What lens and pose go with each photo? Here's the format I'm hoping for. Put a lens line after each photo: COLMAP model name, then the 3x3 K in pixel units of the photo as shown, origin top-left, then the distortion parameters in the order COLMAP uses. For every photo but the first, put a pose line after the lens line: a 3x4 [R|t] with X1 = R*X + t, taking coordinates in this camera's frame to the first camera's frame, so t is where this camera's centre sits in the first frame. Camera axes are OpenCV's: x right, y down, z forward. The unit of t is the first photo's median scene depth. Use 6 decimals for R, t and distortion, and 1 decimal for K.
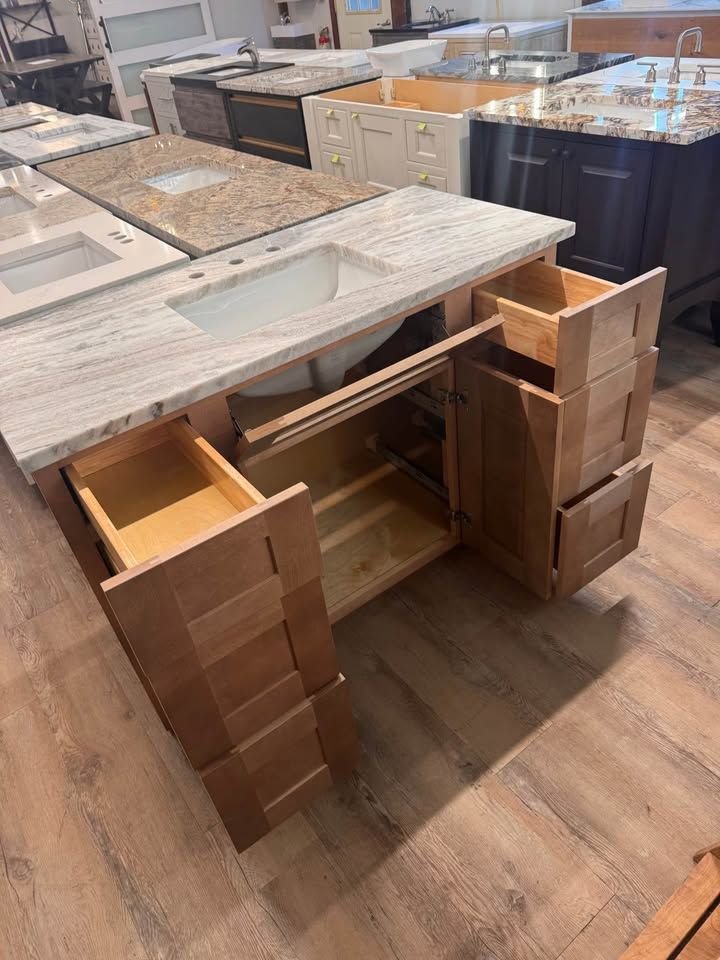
lens RADIAL K [[687.7, 0, 365.5], [0, 687.7, 481.6], [0, 0, 1]] dist [0.004436, -0.010893]
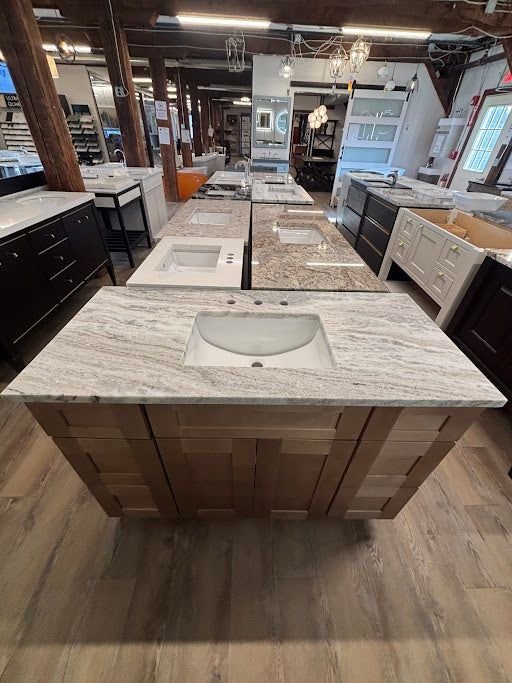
lens RADIAL K [[276.8, 0, 253.5], [0, 276.8, 343.6], [0, 0, 1]] dist [0.007308, 0.000790]
pose [[0.801950, 0.469308, -0.369630, 0.081696], [-0.461287, 0.879631, 0.116031, -0.270645], [0.379592, 0.077454, 0.921906, 0.353504]]
